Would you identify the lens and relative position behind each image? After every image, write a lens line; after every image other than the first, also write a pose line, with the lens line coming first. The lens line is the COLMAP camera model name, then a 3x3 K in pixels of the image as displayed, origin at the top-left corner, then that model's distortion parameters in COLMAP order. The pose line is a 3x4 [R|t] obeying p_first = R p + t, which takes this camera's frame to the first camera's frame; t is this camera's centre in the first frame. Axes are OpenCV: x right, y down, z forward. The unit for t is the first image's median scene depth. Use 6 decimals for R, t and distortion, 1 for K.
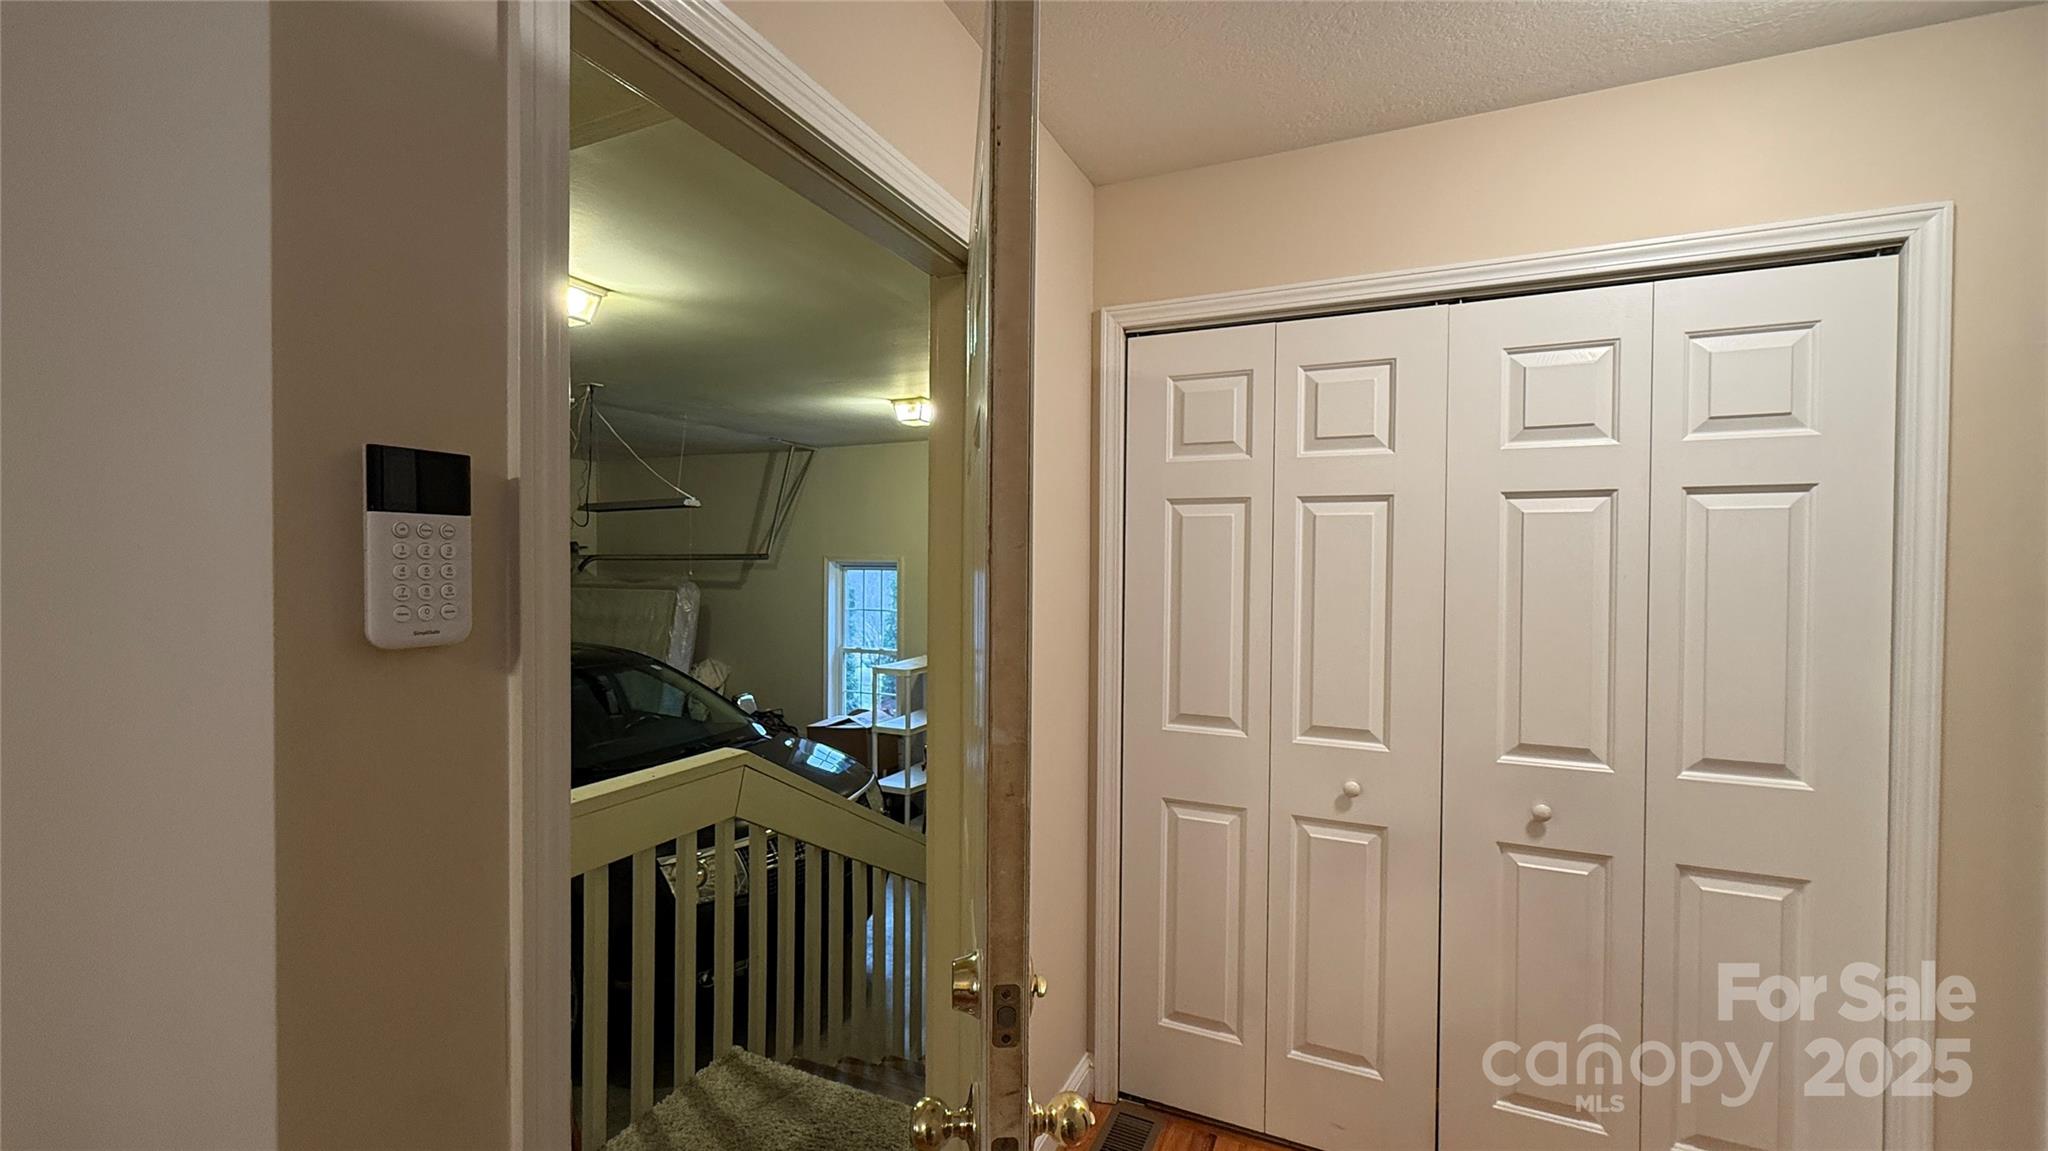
lens RADIAL K [[817.9, 0, 1030.2], [0, 817.9, 578.8], [0, 0, 1]] dist [-0.000497, 0.000019]
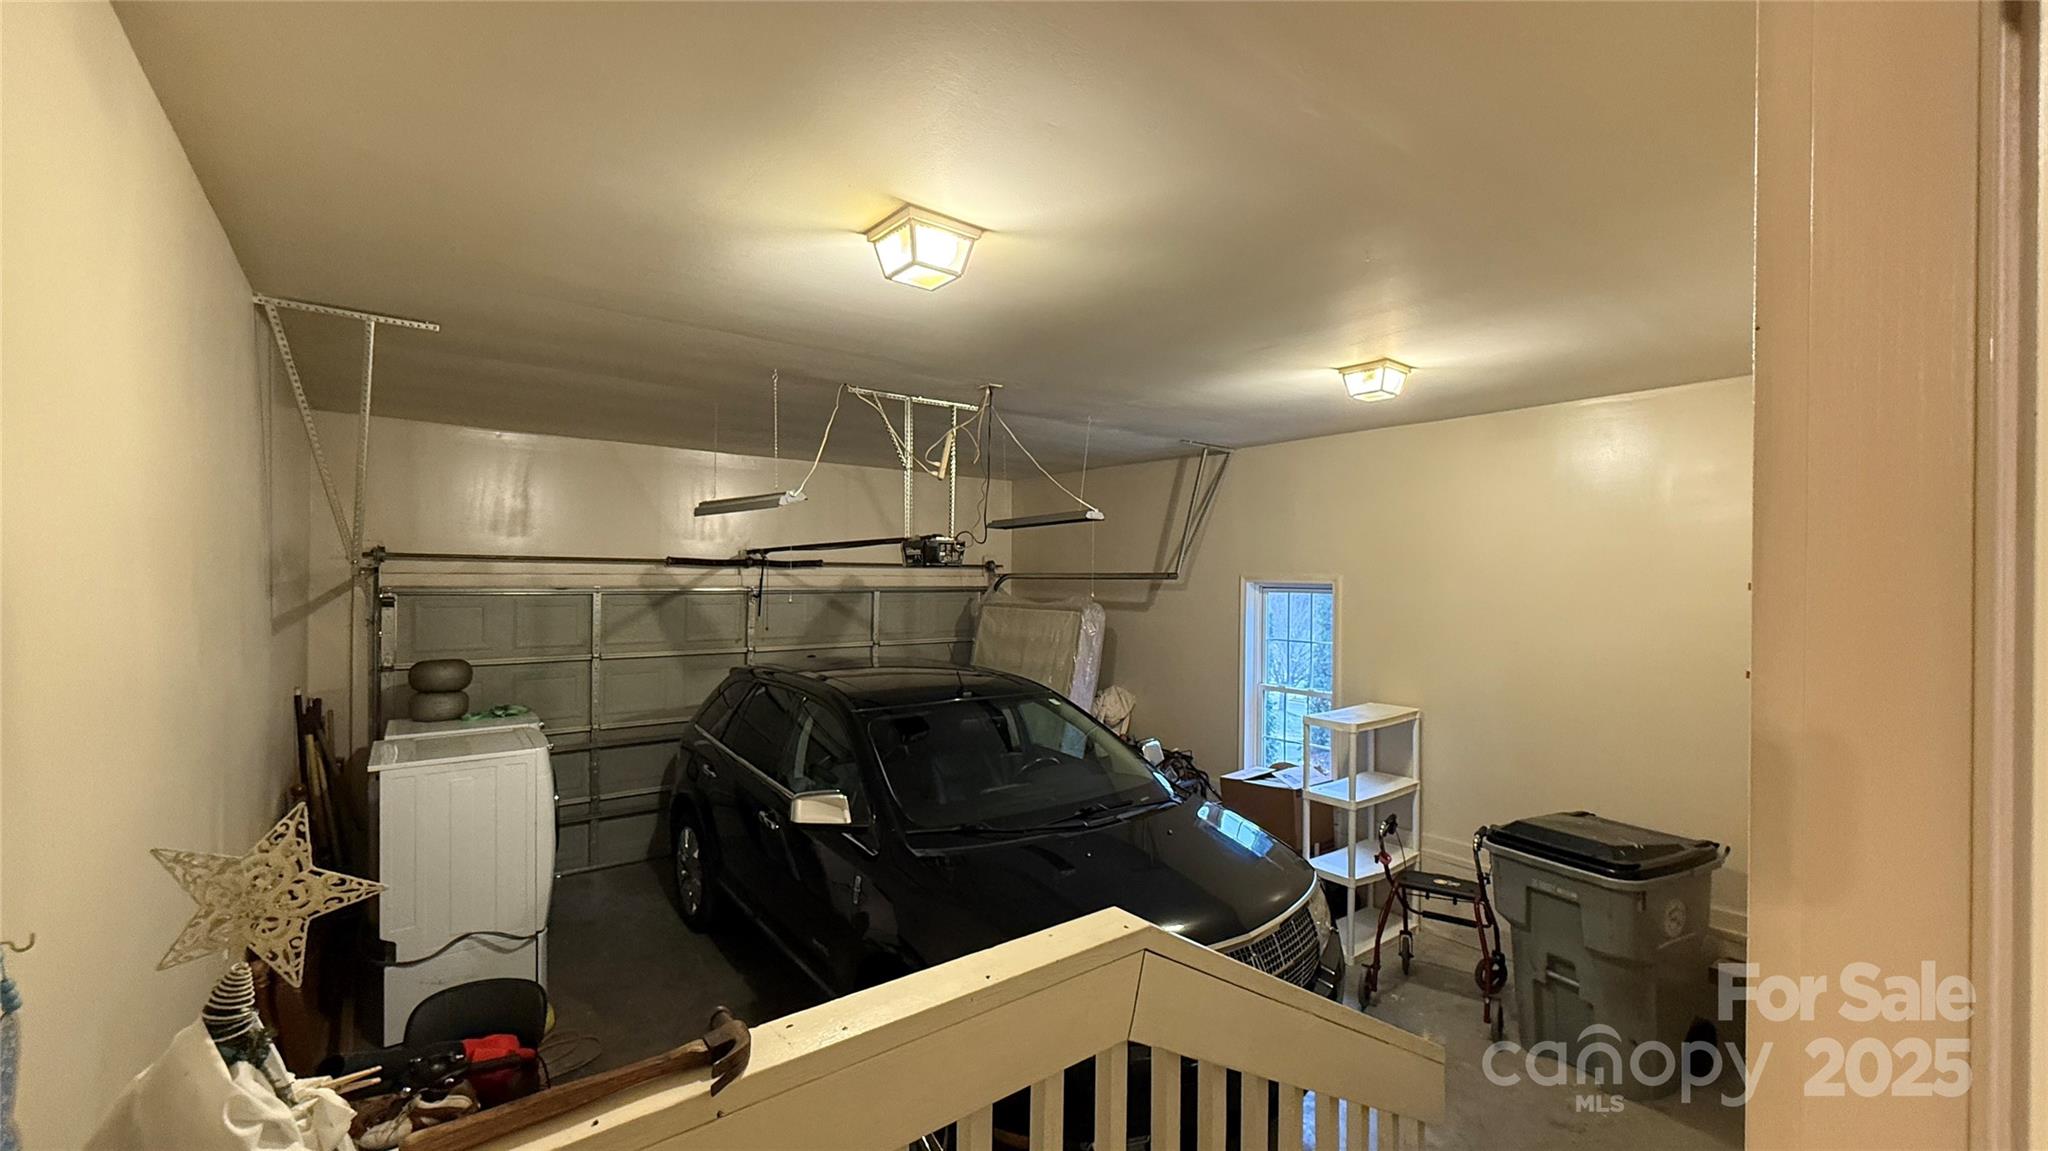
lens RADIAL K [[817.9, 0, 1035.5], [0, 817.9, 581.5], [0, 0, 1]] dist [-0.000497, 0.000019]
pose [[0.887907, 0.004373, -0.460003, -0.054473], [-0.011982, 0.999835, -0.013624, -0.007646], [0.459868, 0.017609, 0.887813, 0.158014]]
